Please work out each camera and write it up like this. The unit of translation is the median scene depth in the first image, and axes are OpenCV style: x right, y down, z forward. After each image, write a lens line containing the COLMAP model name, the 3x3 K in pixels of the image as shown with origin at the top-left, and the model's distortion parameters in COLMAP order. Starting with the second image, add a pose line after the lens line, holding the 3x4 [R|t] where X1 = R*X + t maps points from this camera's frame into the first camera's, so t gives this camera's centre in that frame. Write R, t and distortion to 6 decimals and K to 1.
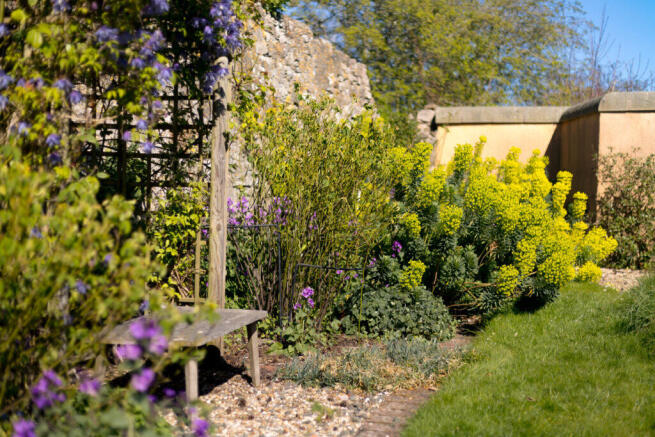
lens RADIAL K [[981.1, 0, 327.5], [0, 981.1, 218.5], [0, 0, 1]] dist [-0.004442, 0.090620]
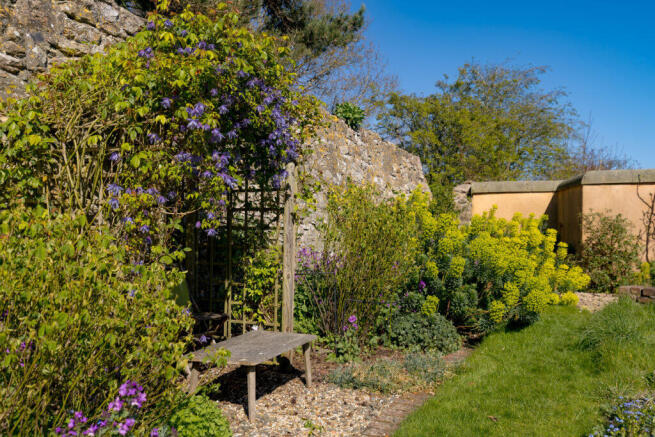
lens RADIAL K [[615.5, 0, 327.5], [0, 615.5, 218.5], [0, 0, 1]] dist [0.013978, 0.000750]
pose [[0.988685, -0.009661, -0.149695, 0.073489], [0.002498, 0.998846, -0.047961, -0.027998], [0.149985, 0.047044, 0.987568, 0.065540]]
